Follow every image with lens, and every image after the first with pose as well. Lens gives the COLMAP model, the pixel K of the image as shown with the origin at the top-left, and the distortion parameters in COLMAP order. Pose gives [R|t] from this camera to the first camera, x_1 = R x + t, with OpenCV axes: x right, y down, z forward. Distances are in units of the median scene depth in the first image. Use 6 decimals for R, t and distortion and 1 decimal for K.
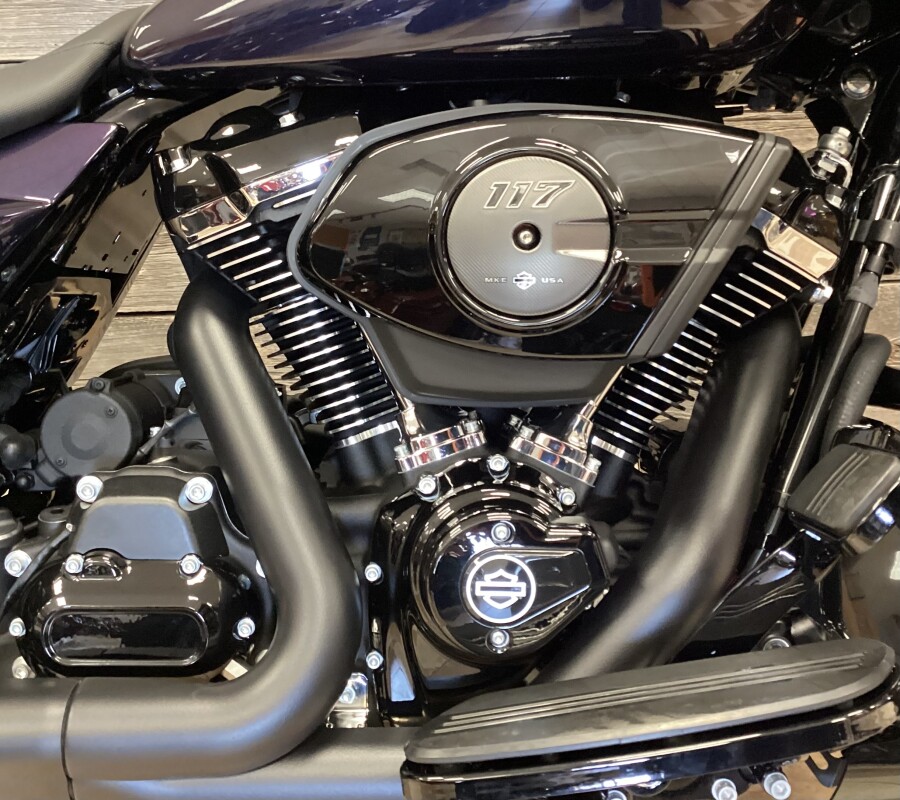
lens RADIAL K [[1082.1, 0, 448.1], [0, 1082.1, 400.1], [0, 0, 1]] dist [0.040113, 0.000000]
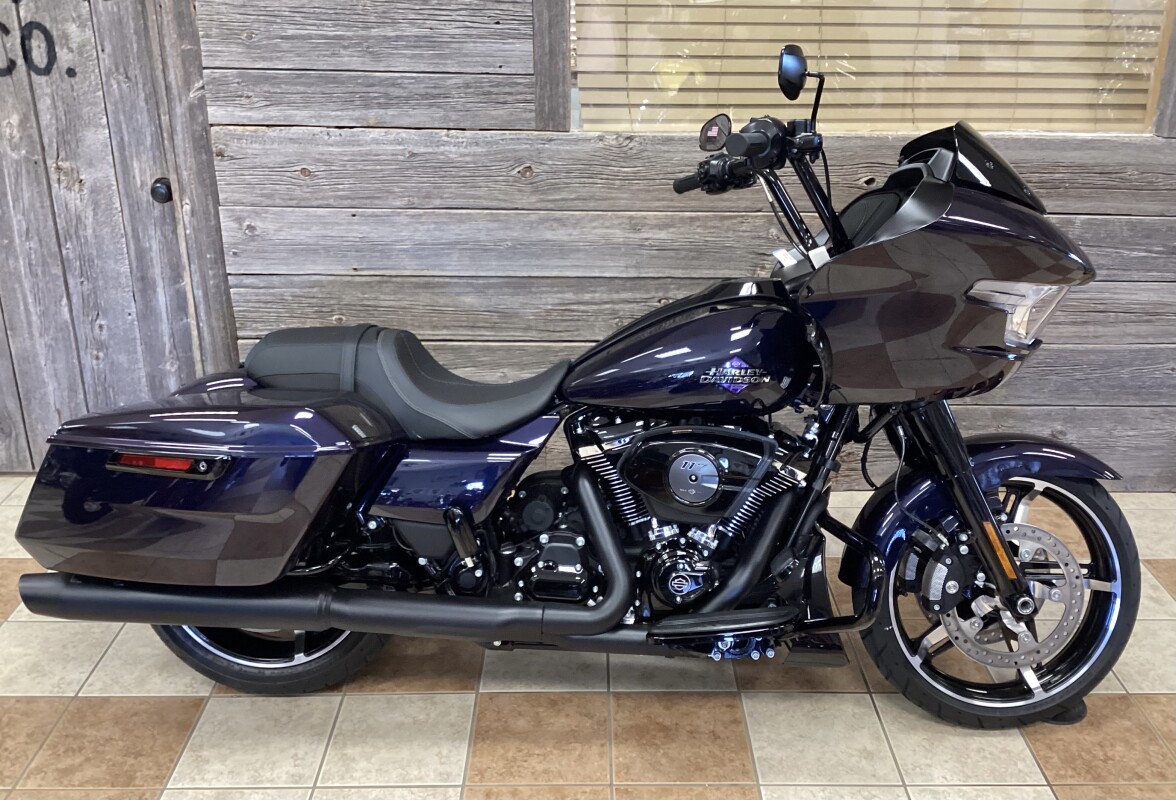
lens RADIAL K [[1118.4, 0, 589.1], [0, 1118.4, 400.7], [0, 0, 1]] dist [-0.022889, 0.000000]
pose [[0.994743, 0.055228, -0.086238, 0.032907], [-0.050505, 0.997151, 0.056020, -0.476419], [0.089087, -0.051370, 0.994698, -2.024751]]
